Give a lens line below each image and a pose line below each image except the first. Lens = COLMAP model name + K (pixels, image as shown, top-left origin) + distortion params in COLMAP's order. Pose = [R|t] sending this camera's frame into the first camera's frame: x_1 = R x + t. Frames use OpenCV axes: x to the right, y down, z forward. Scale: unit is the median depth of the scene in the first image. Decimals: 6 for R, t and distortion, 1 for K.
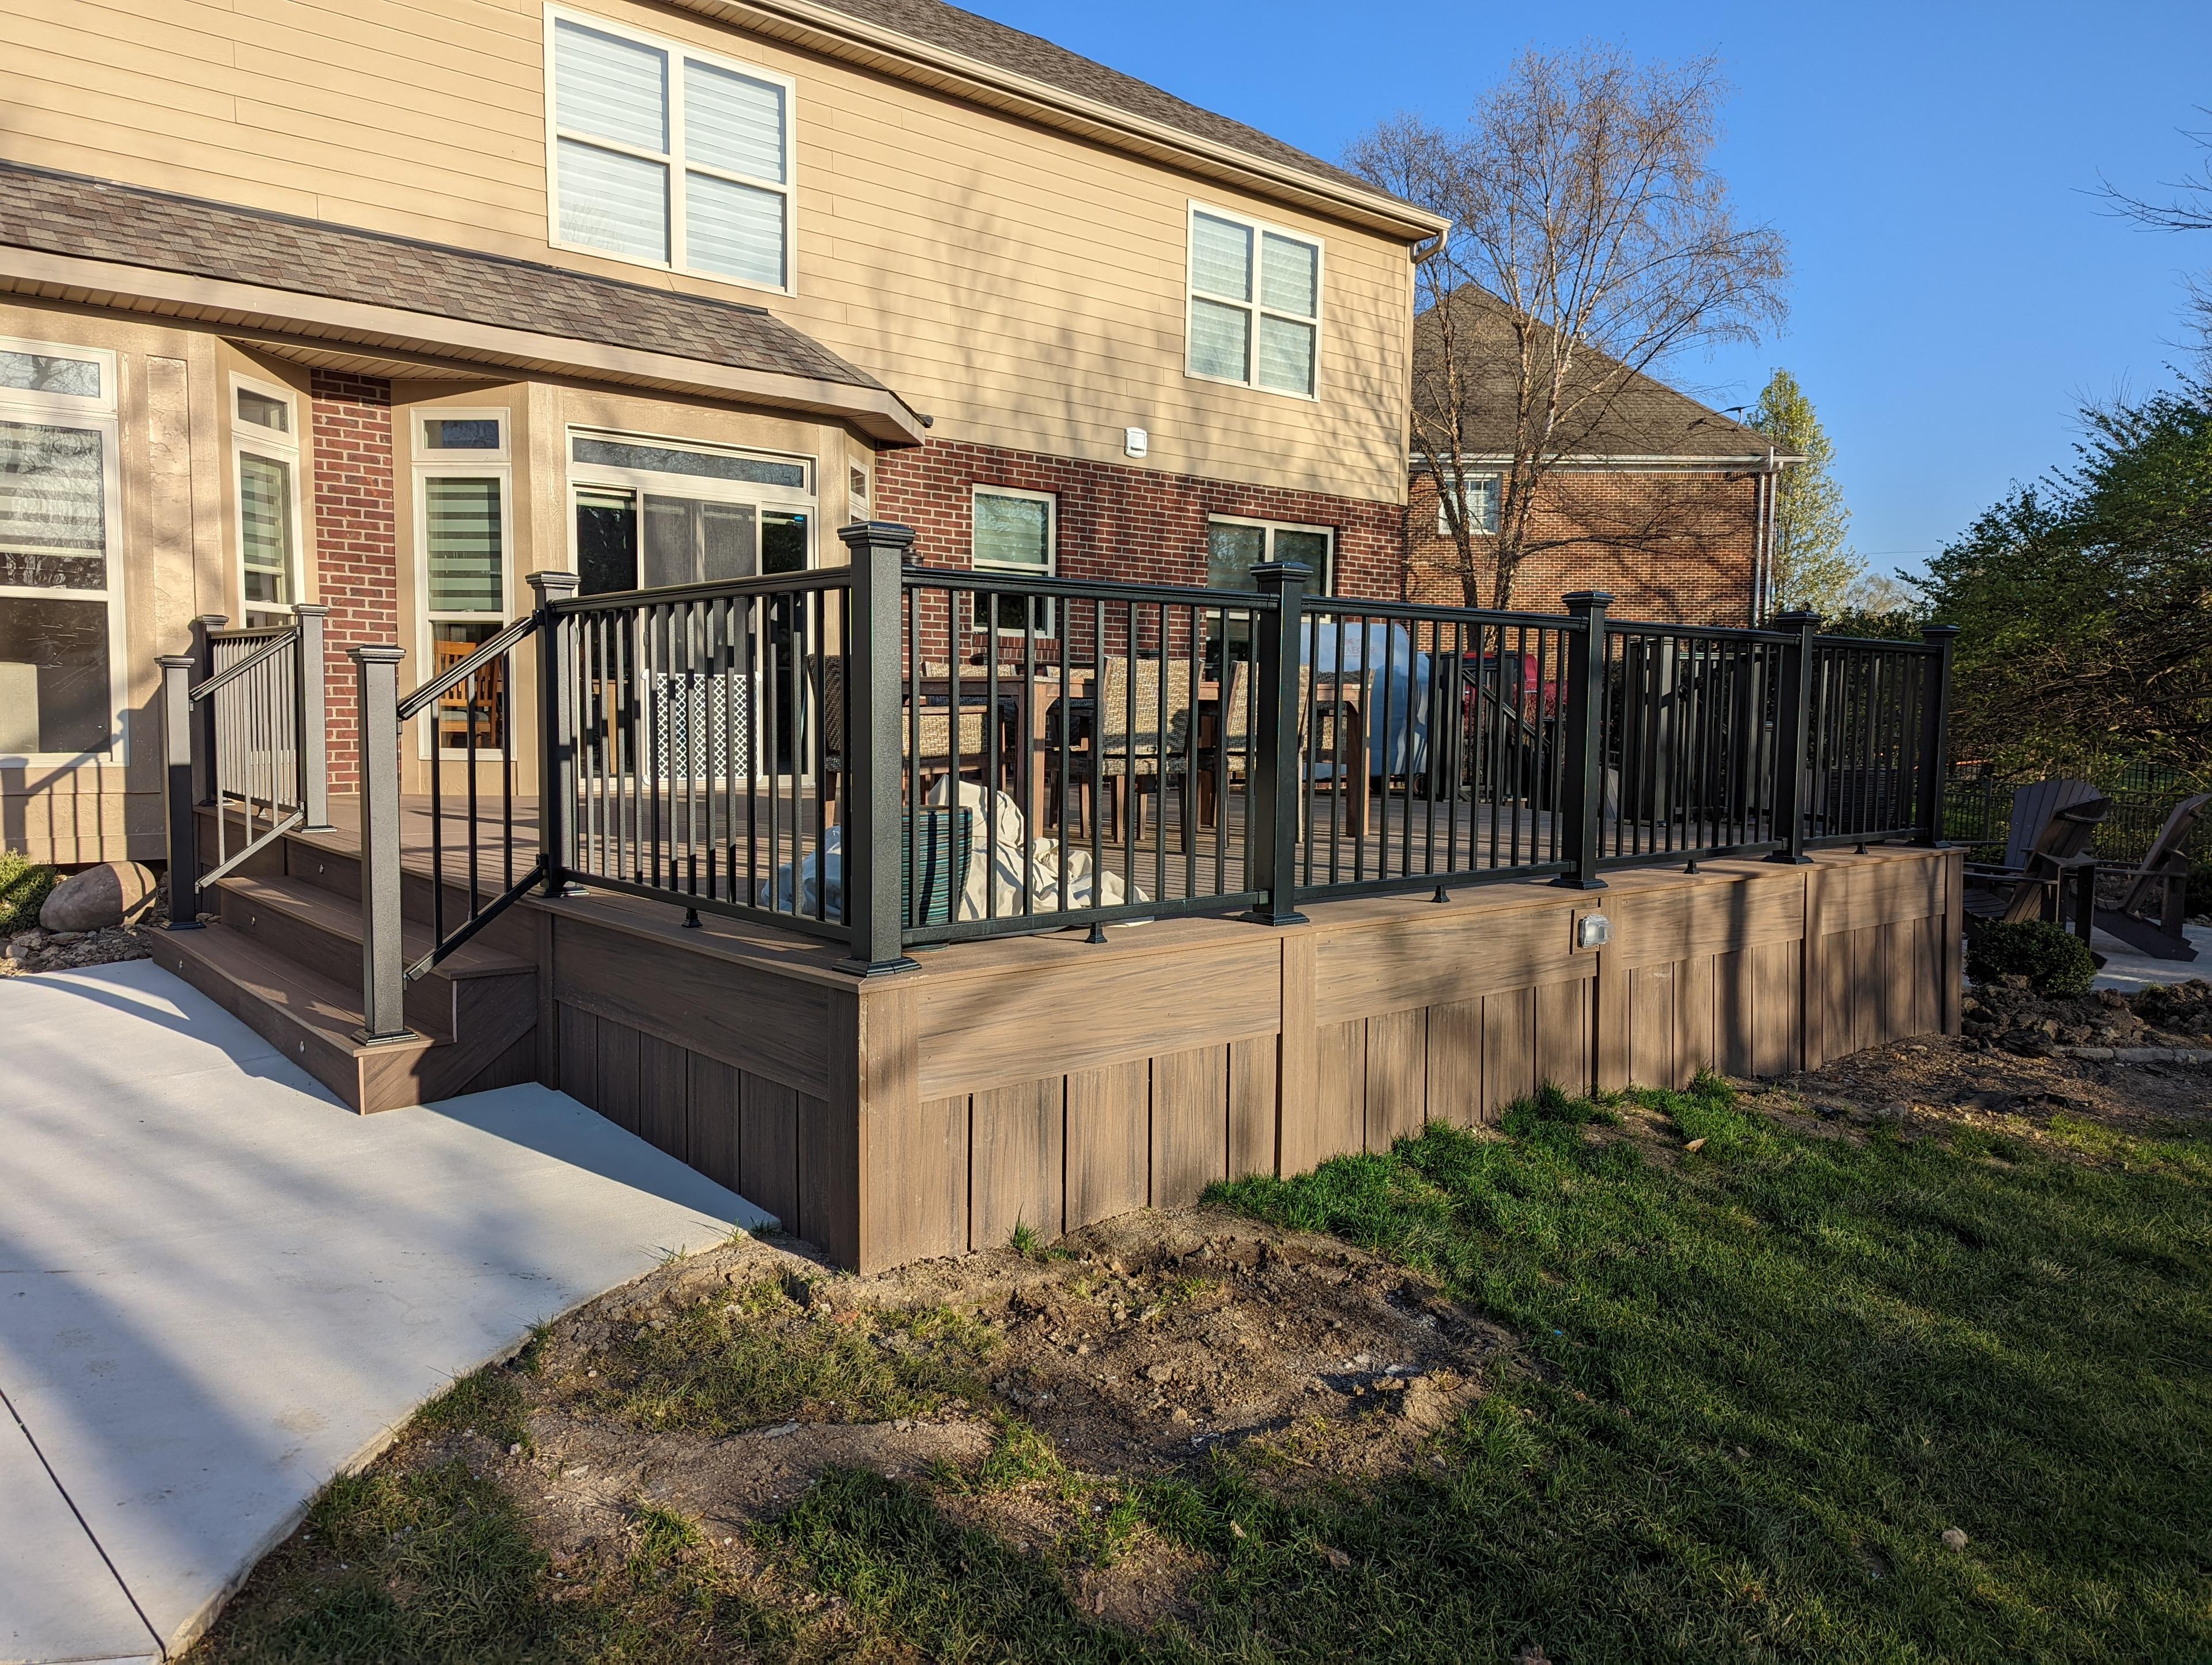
lens RADIAL K [[1555.9, 0, 1090.3], [0, 1555.9, 813.4], [0, 0, 1]] dist [0.068065, -0.062729]
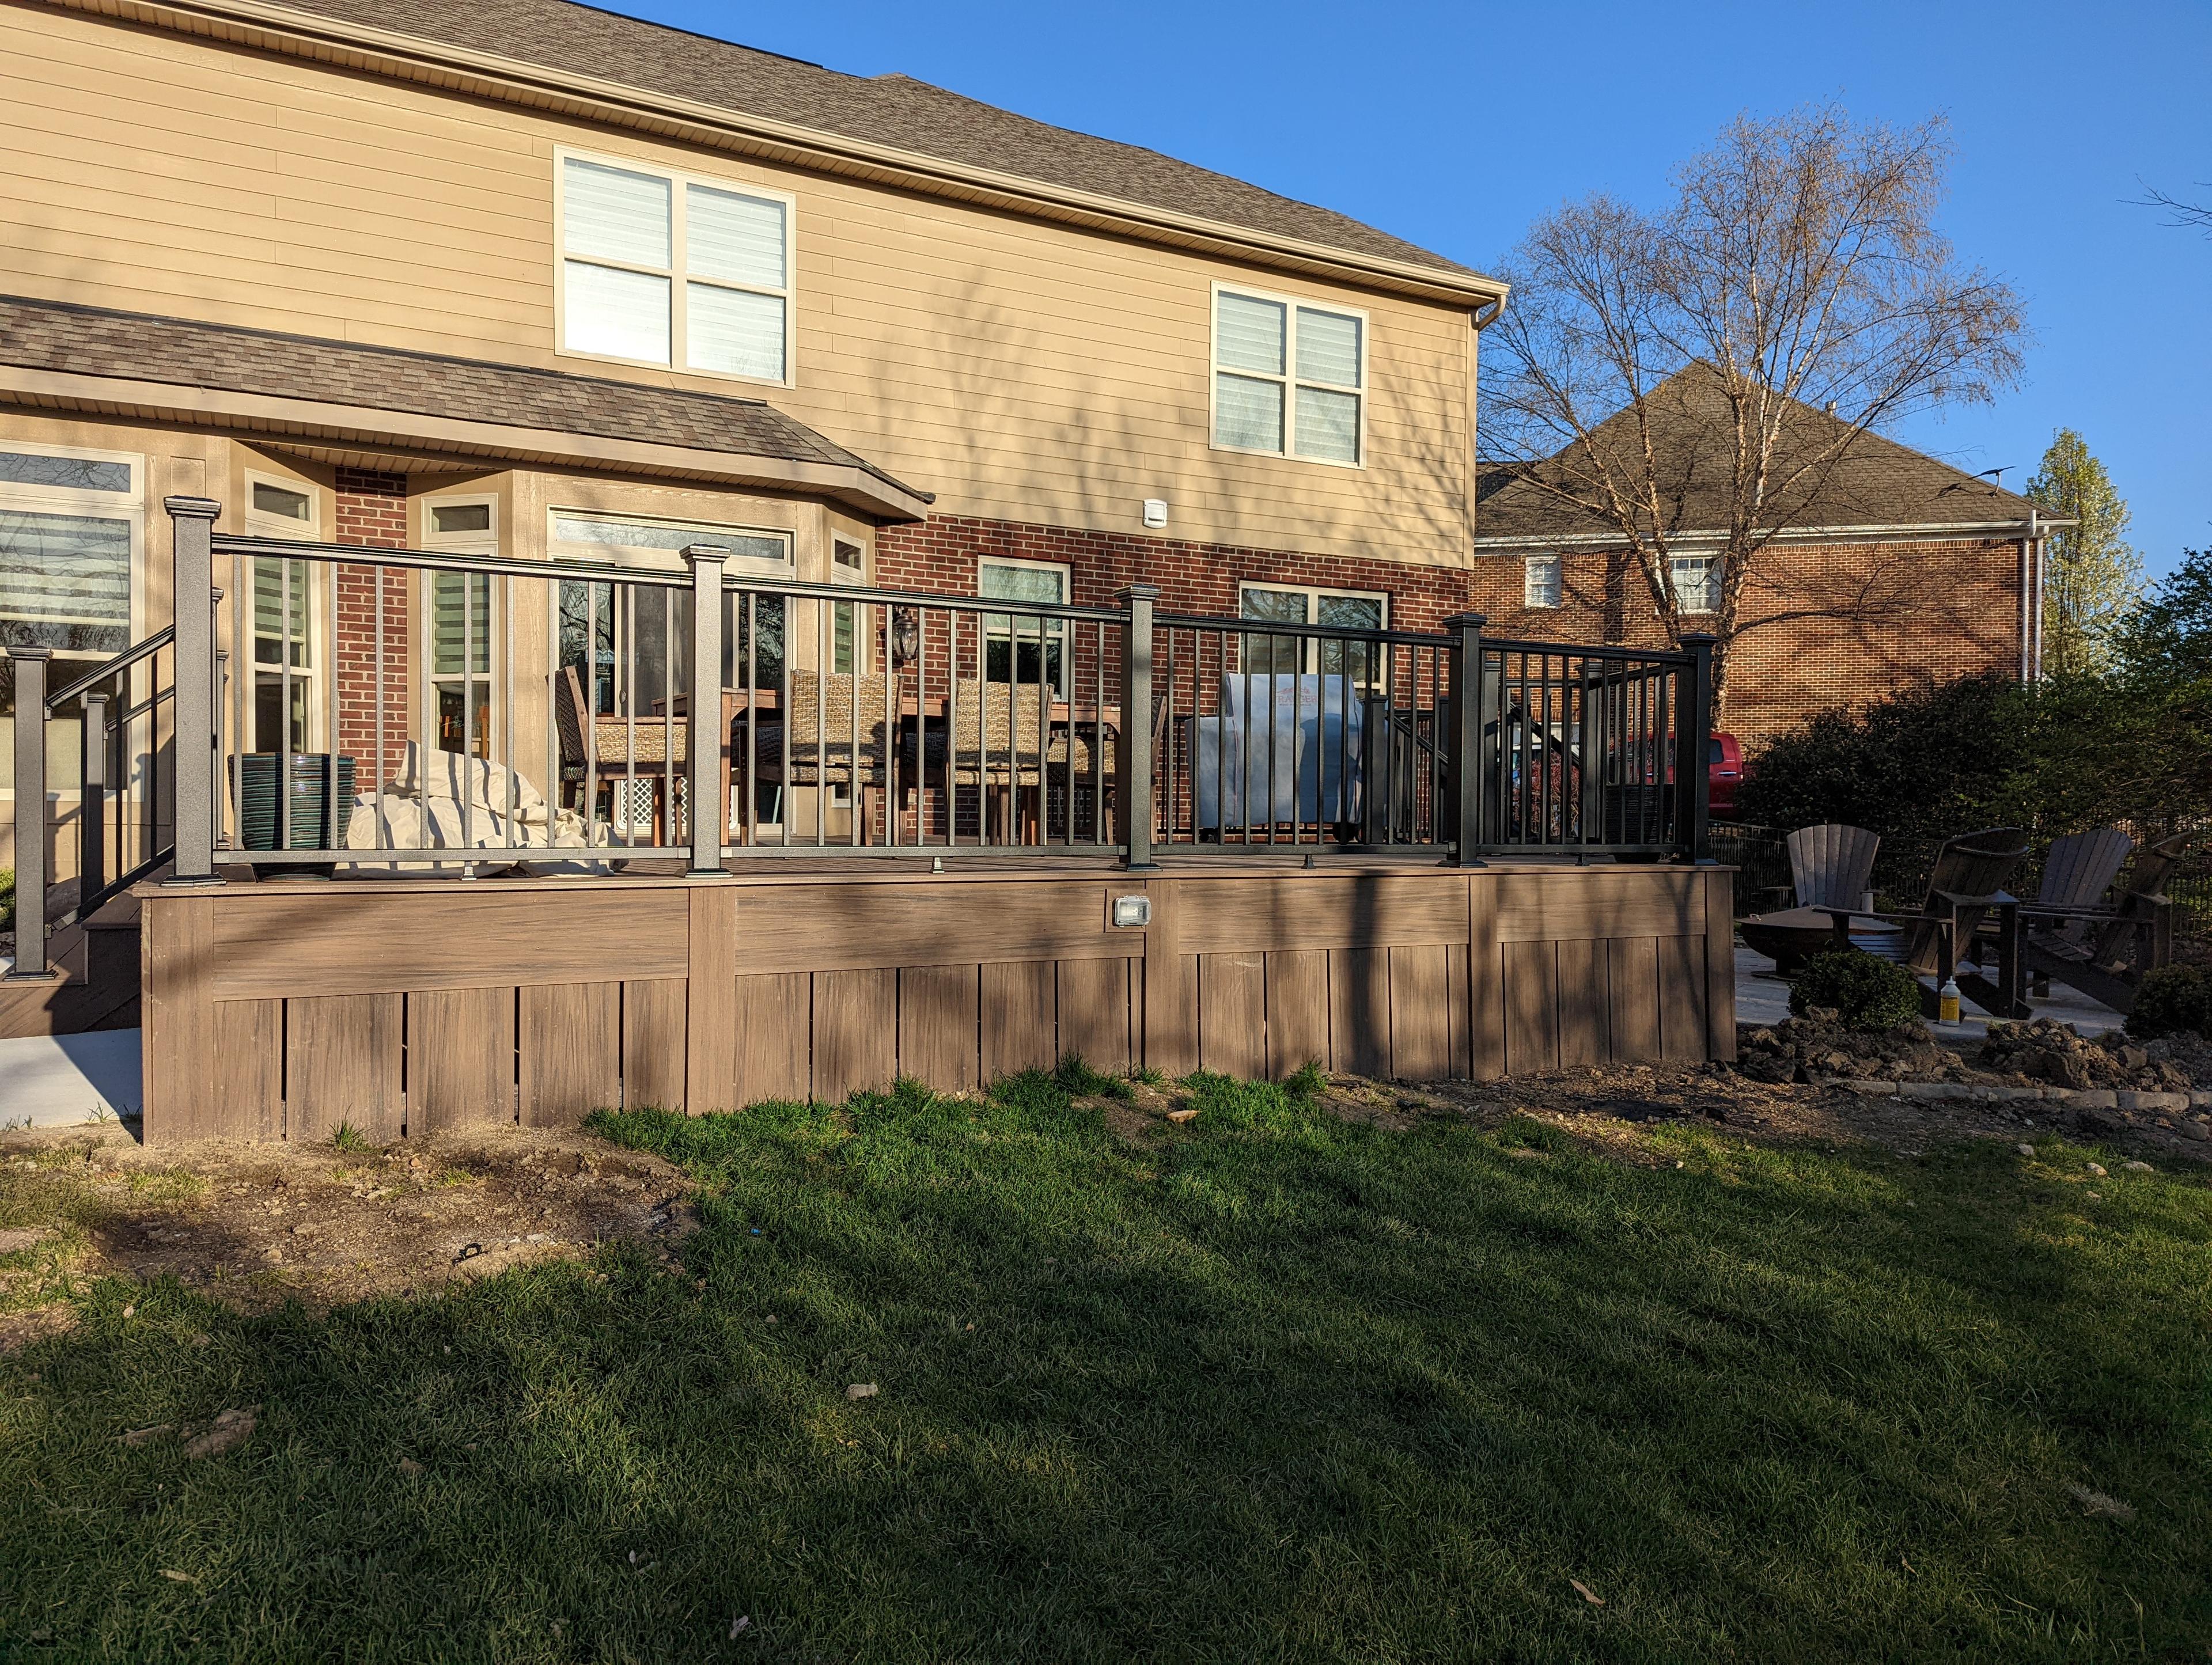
lens RADIAL K [[1551.9, 0, 1098.7], [0, 1551.9, 825.9], [0, 0, 1]] dist [0.071070, -0.068114]
pose [[0.979025, -0.001681, -0.203735, 0.221386], [-0.011064, 0.998052, -0.061403, 0.035589], [0.203441, 0.062369, 0.977099, -0.000727]]
